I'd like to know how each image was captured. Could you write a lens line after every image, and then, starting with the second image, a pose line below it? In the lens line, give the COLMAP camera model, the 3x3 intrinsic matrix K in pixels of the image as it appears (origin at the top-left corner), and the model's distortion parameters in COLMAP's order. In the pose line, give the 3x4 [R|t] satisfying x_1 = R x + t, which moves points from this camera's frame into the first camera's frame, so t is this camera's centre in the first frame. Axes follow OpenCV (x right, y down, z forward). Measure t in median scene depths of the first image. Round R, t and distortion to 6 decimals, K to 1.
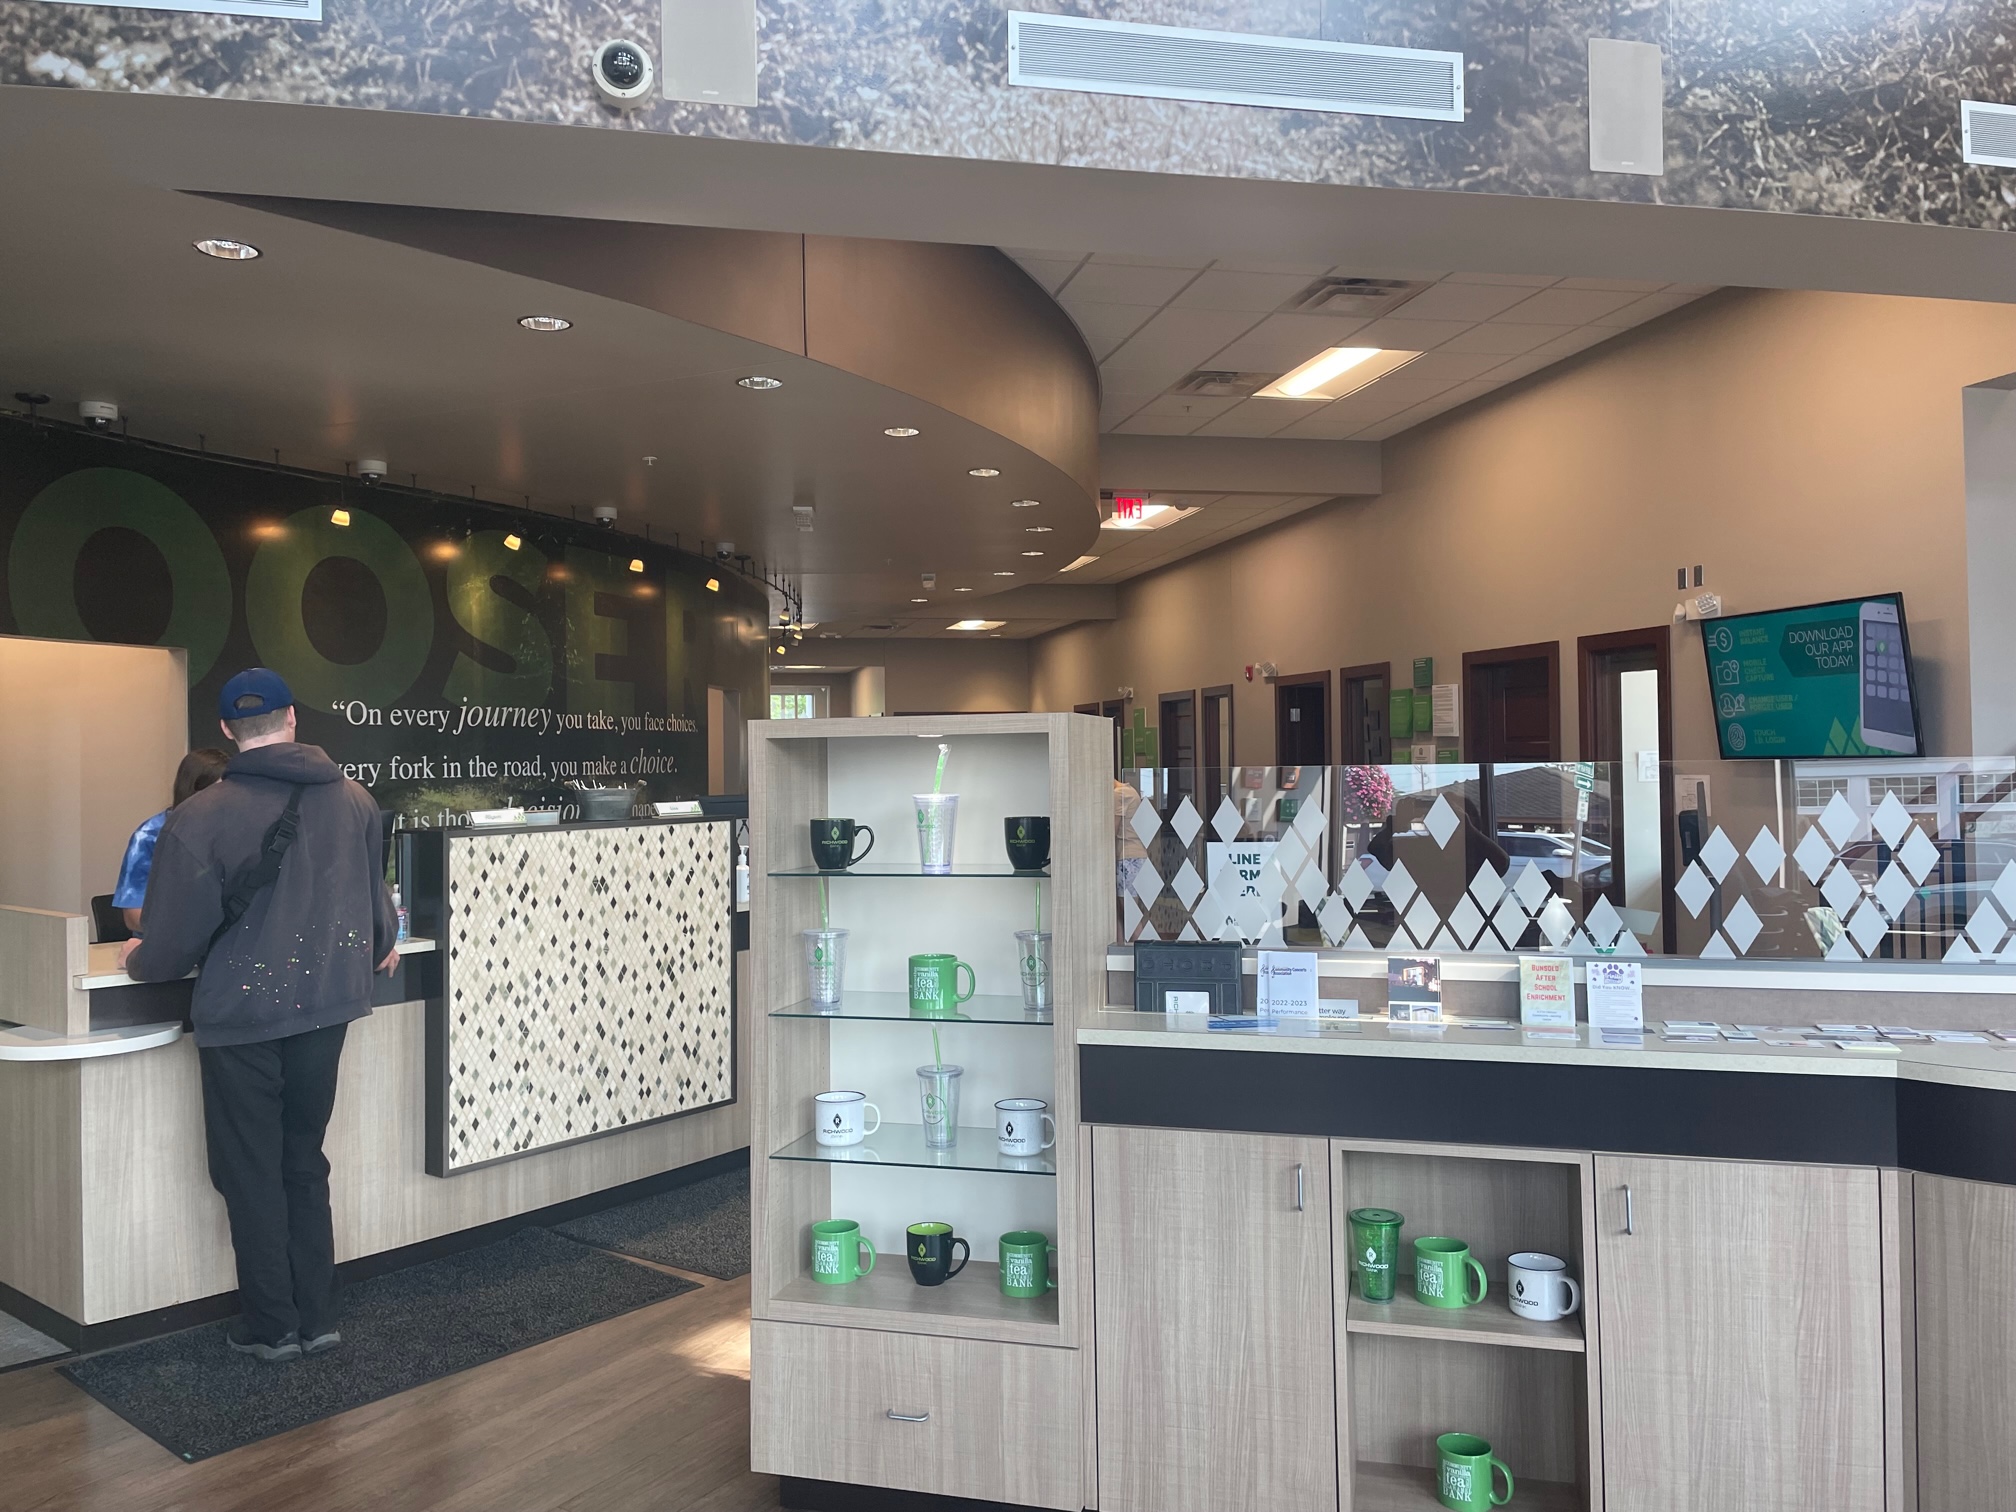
lens RADIAL K [[1520.9, 0, 997.2], [0, 1520.9, 727.5], [0, 0, 1]] dist [0.102912, -0.131021]
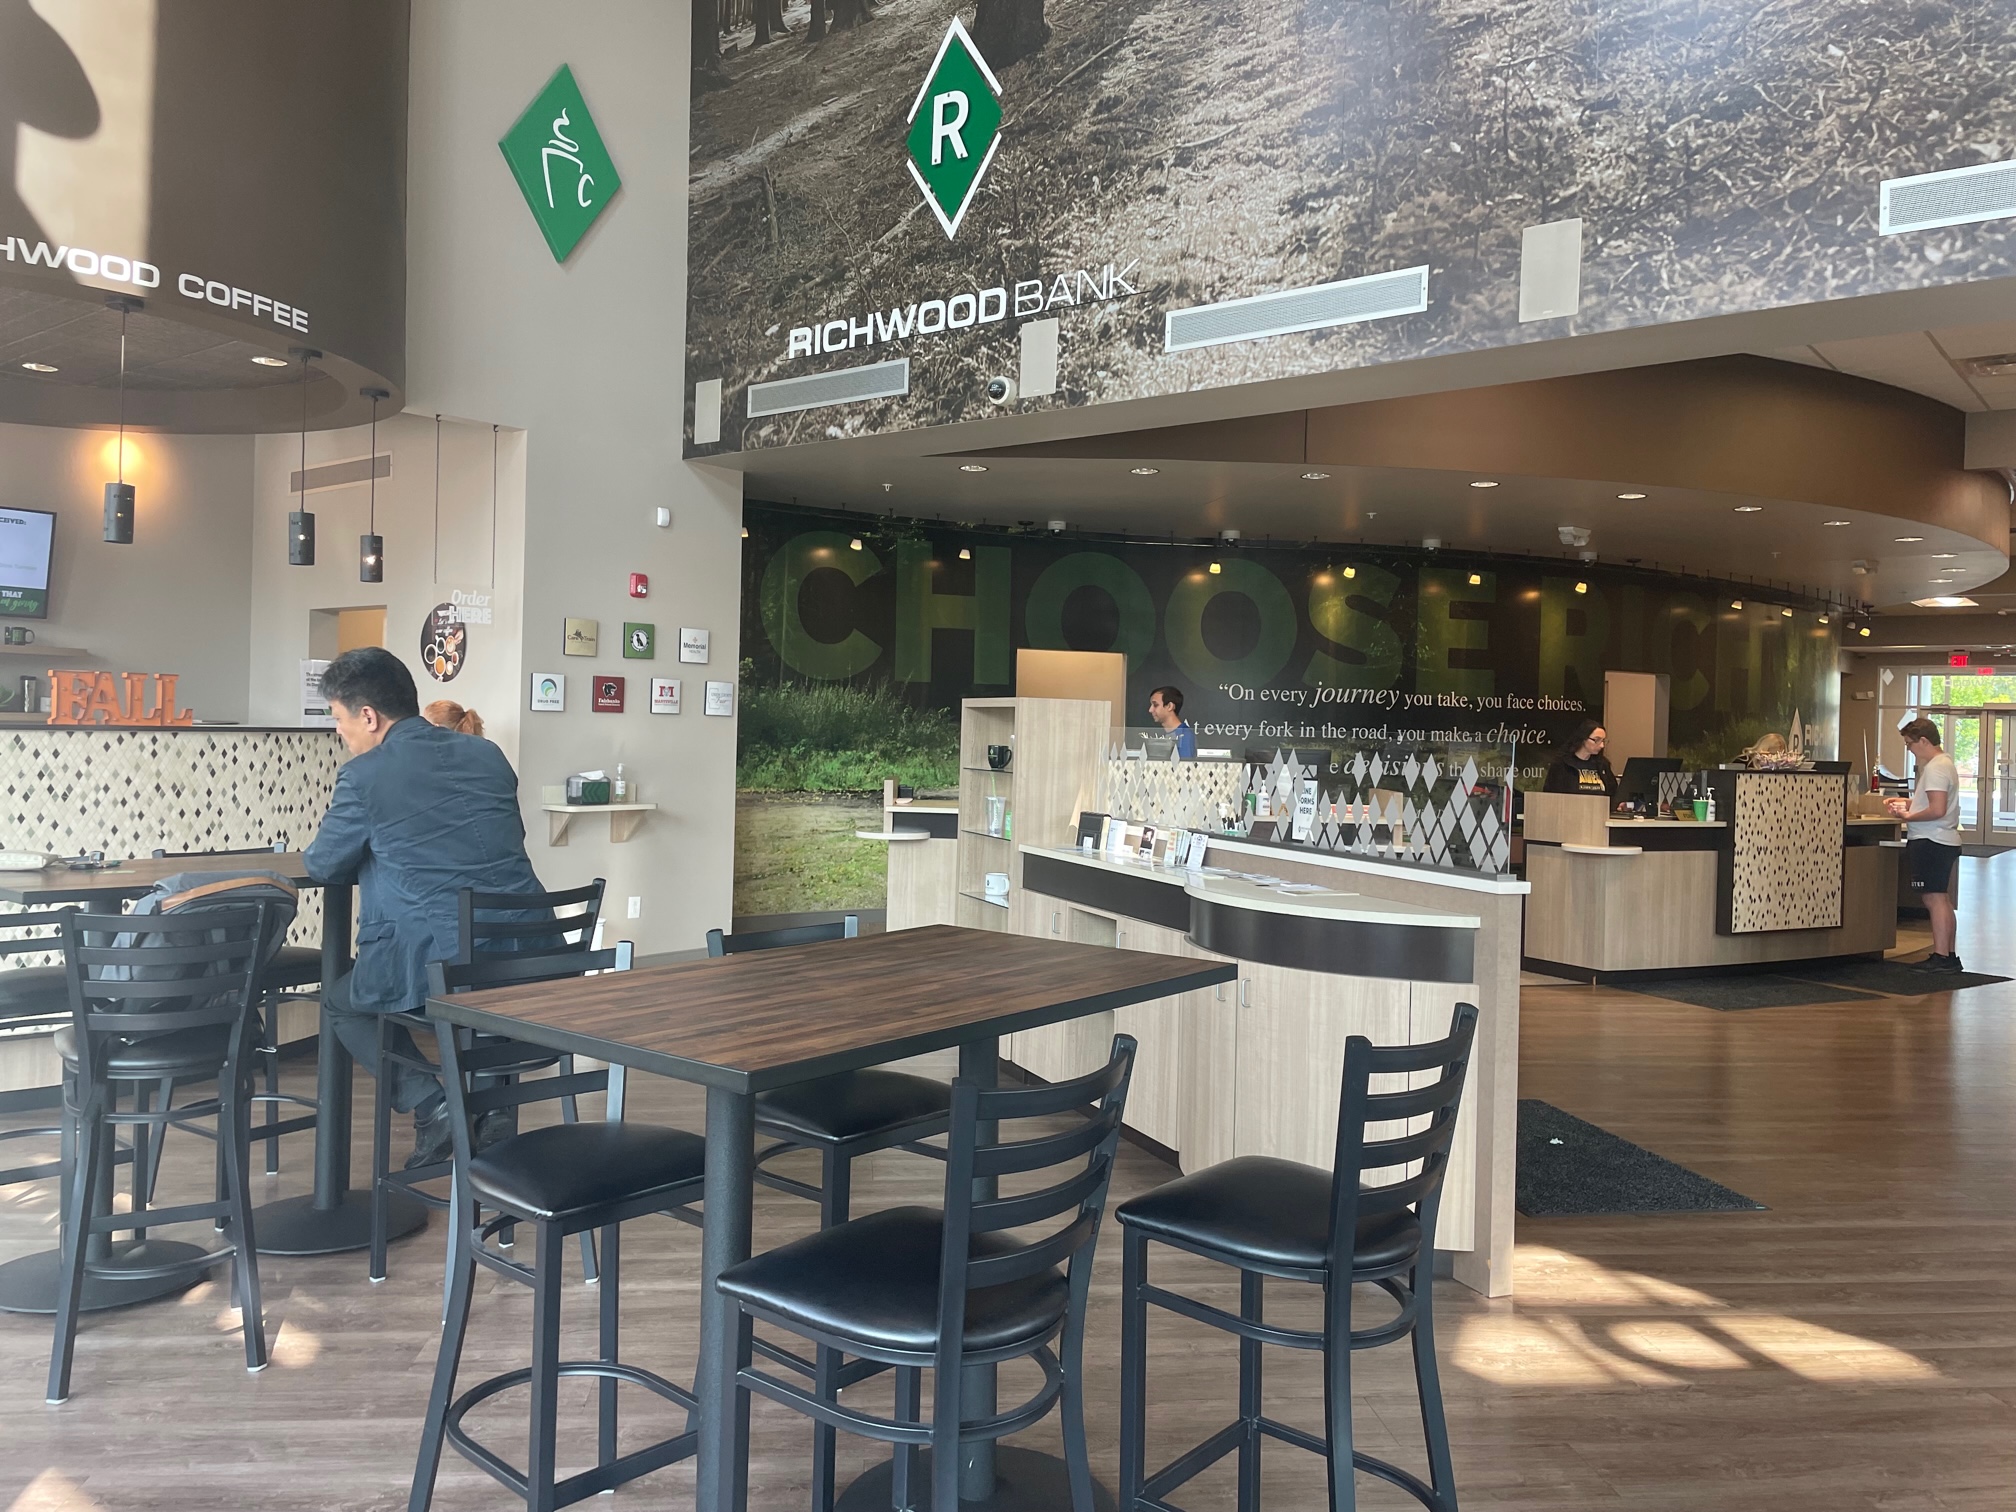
lens RADIAL K [[1520.9, 0, 997.2], [0, 1520.9, 727.5], [0, 0, 1]] dist [0.102912, -0.131021]
pose [[0.619942, 0.031066, -0.784032, 1.174190], [-0.018616, 0.999517, 0.024884, -0.013903], [0.784427, -0.000831, 0.620221, -0.248469]]
